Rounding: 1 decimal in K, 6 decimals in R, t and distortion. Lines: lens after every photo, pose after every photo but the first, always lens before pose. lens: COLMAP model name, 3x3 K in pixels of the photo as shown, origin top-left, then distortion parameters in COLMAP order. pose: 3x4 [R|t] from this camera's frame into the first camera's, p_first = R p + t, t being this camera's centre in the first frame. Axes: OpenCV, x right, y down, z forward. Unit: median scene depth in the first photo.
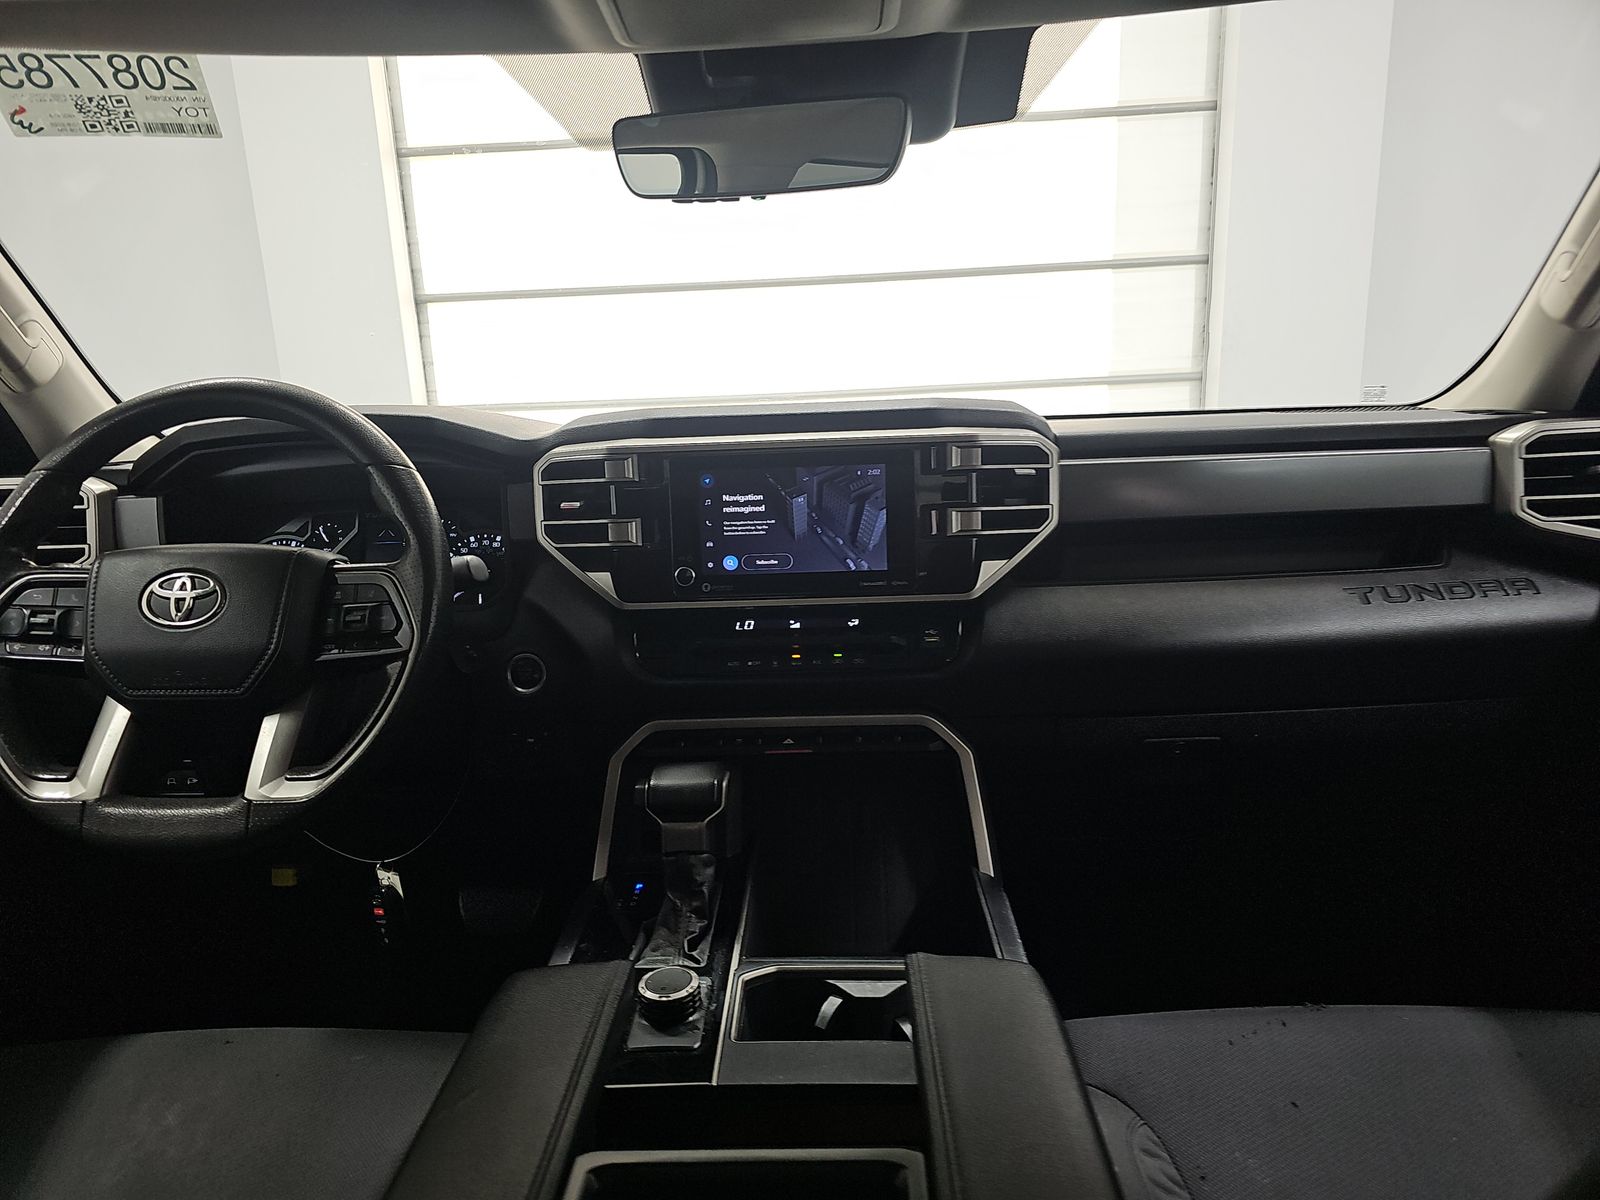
lens RADIAL K [[1041.1, 0, 800.0], [0, 1041.1, 600.0], [0, 0, 1]] dist [0.074402, -0.085213]
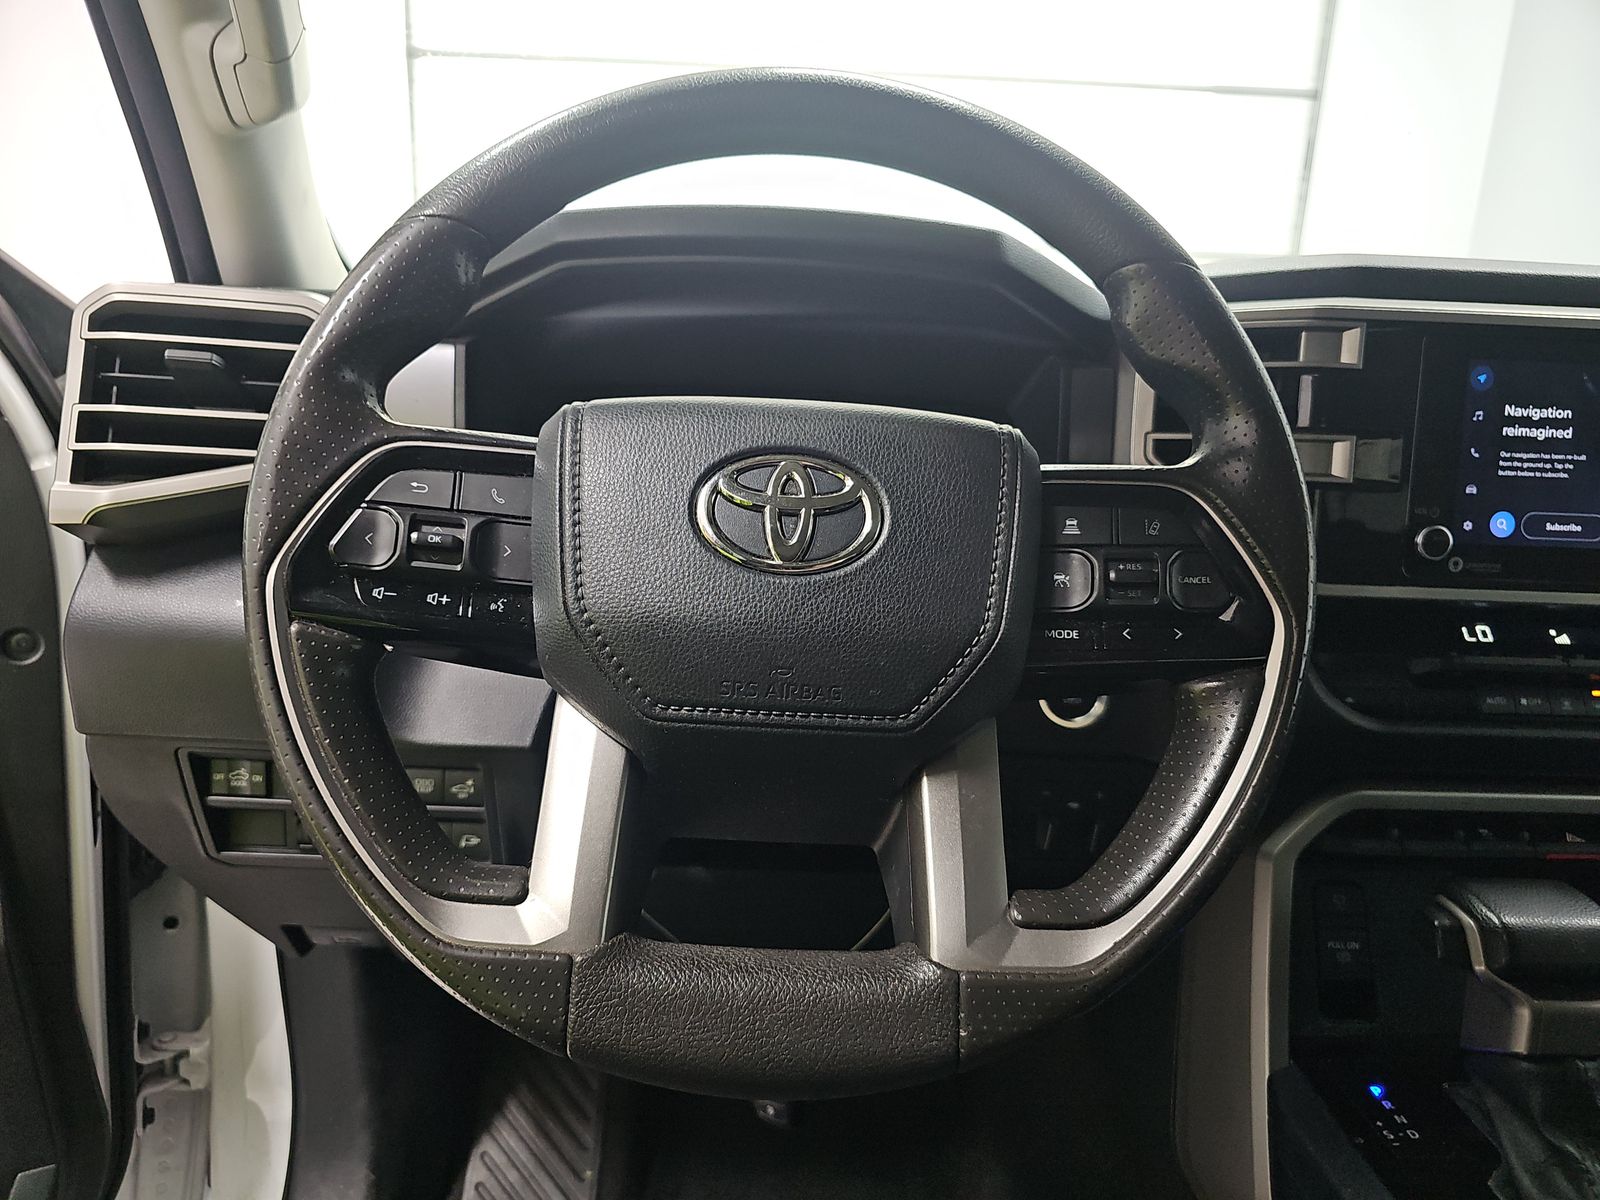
lens RADIAL K [[1041.1, 0, 800.0], [0, 1041.1, 600.0], [0, 0, 1]] dist [0.074402, -0.085213]
pose [[0.995685, 0.063831, 0.067355, -0.491164], [-0.064402, 0.997904, 0.006345, 0.027236], [-0.066808, -0.010656, 0.997709, 0.446185]]
